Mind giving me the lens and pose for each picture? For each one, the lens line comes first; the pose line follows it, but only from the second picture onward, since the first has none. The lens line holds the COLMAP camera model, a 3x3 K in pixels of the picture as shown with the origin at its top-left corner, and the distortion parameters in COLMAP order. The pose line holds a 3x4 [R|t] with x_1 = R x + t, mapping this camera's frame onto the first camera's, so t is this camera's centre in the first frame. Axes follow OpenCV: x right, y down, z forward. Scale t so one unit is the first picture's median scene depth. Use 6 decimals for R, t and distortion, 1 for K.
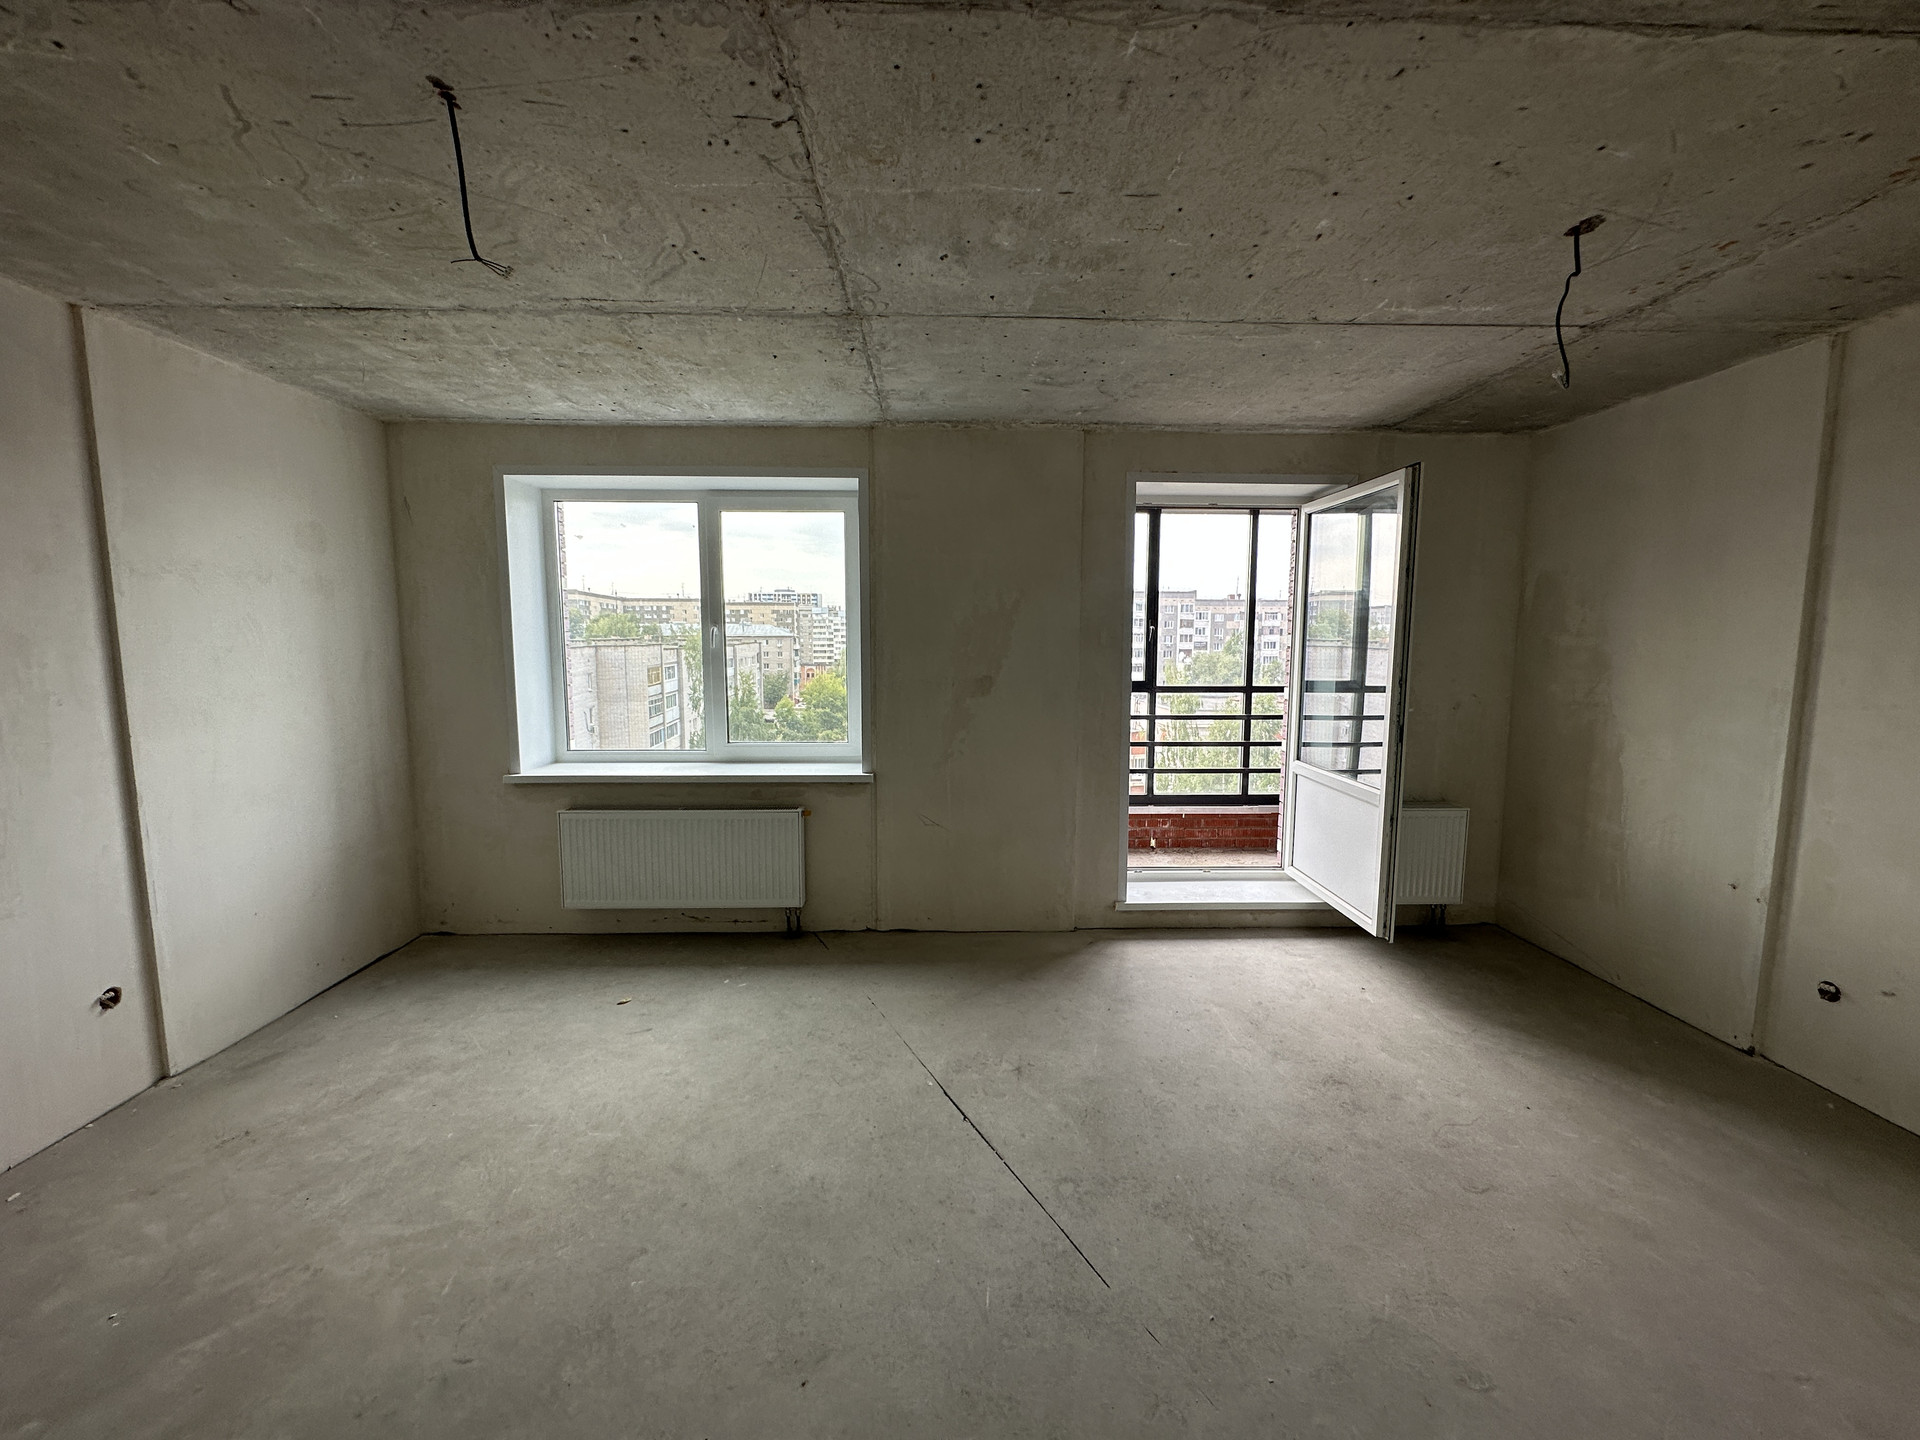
lens RADIAL K [[766.9, 0, 960.6], [0, 766.9, 719.6], [0, 0, 1]] dist [-0.005183, 0.000992]
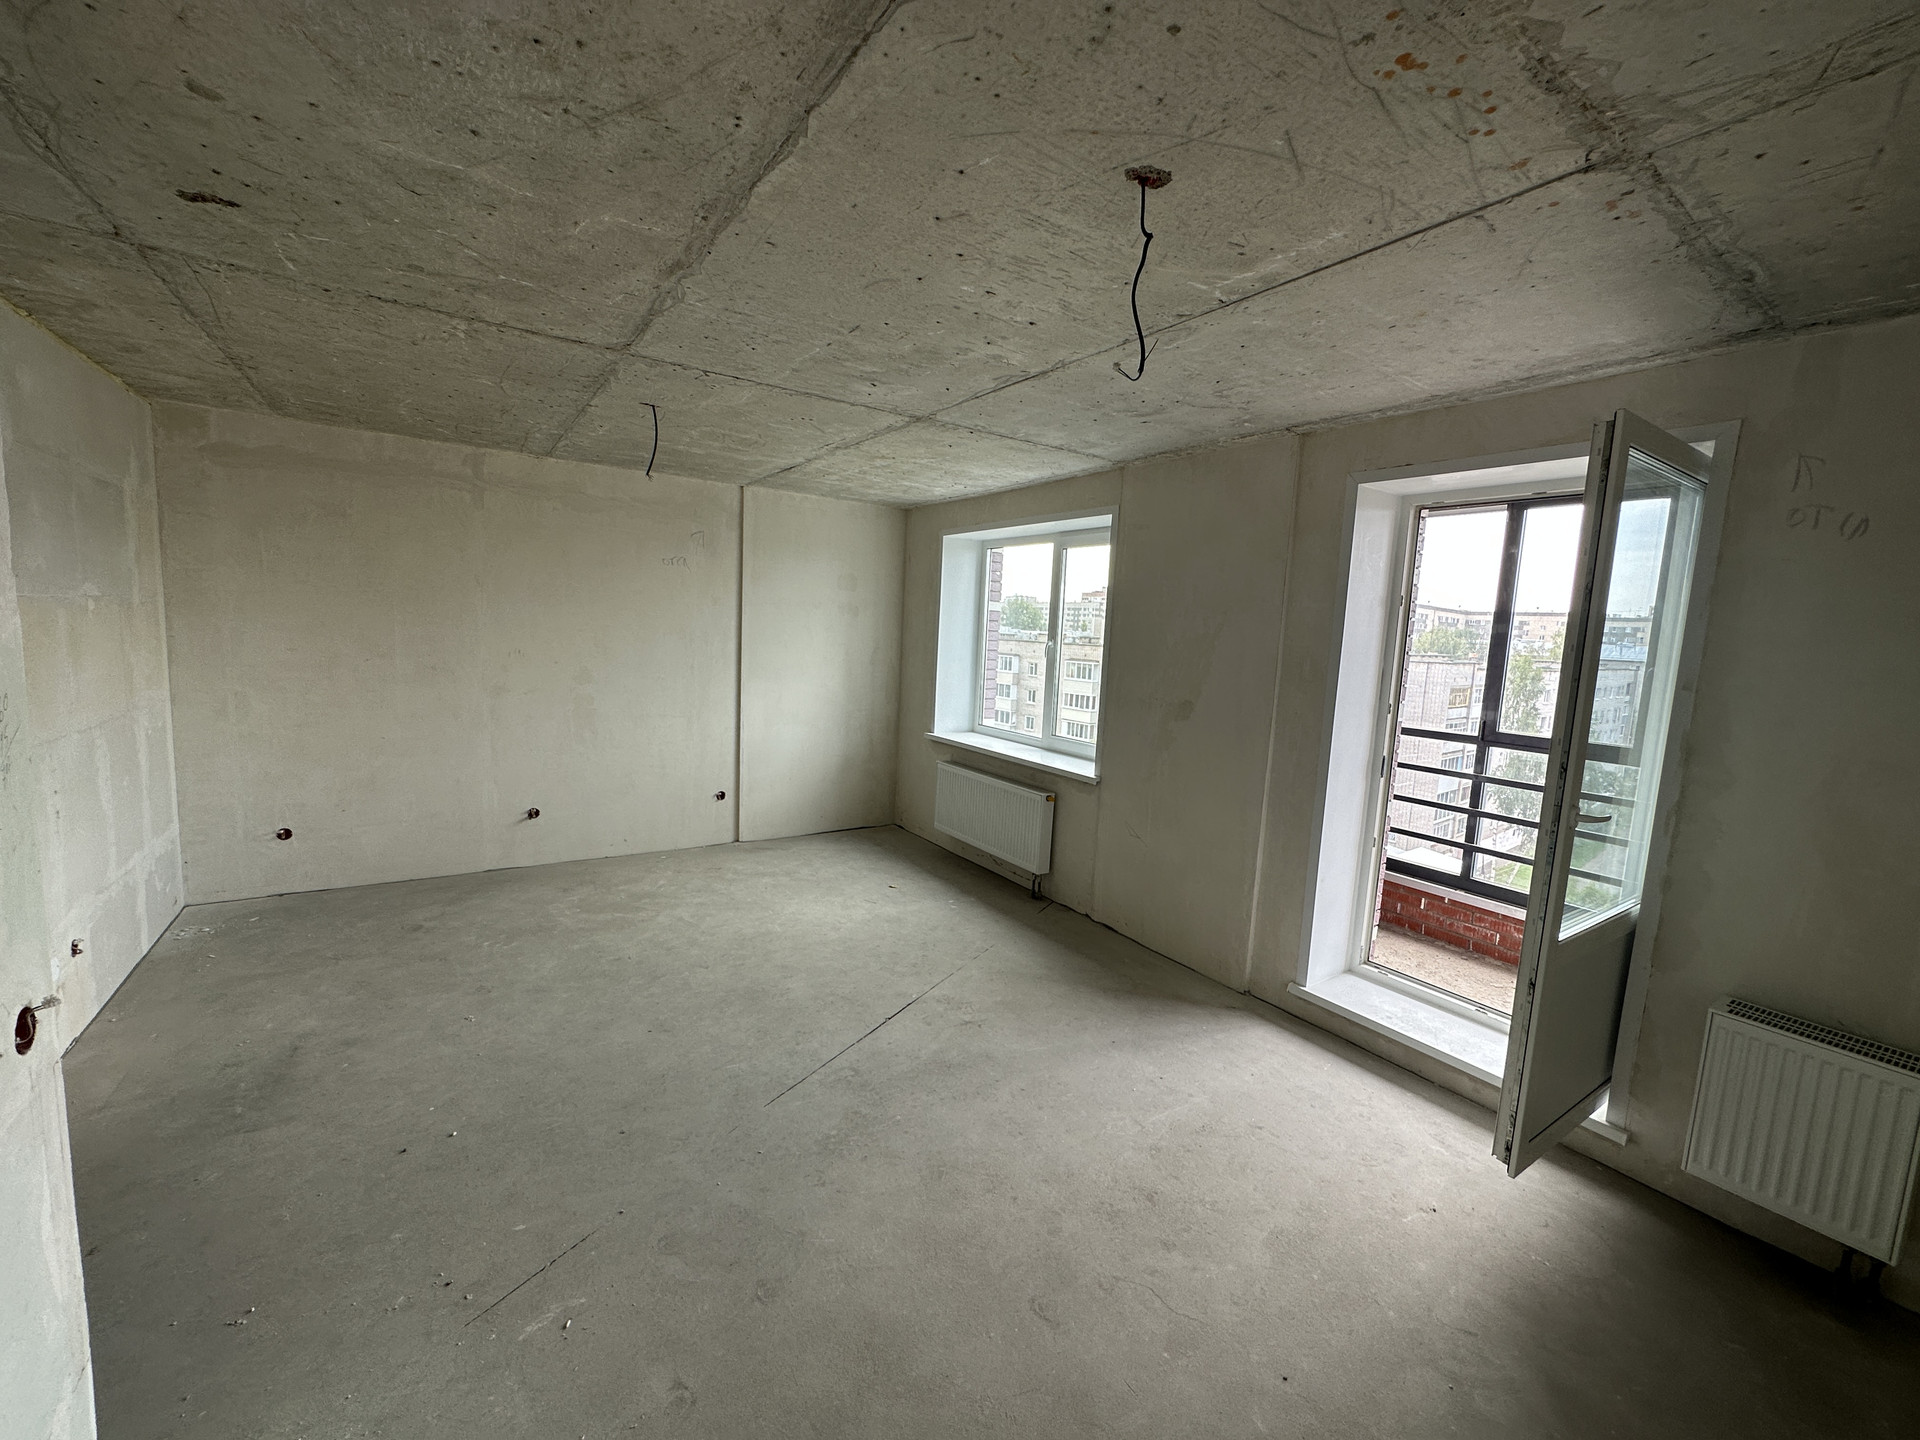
lens RADIAL K [[766.9, 0, 960.7], [0, 766.9, 719.2], [0, 0, 1]] dist [-0.005183, 0.000992]
pose [[0.539582, 0.122687, -0.832946, 0.838080], [-0.136582, 0.988977, 0.057191, -0.059603], [0.830780, 0.082906, 0.550391, 0.256183]]
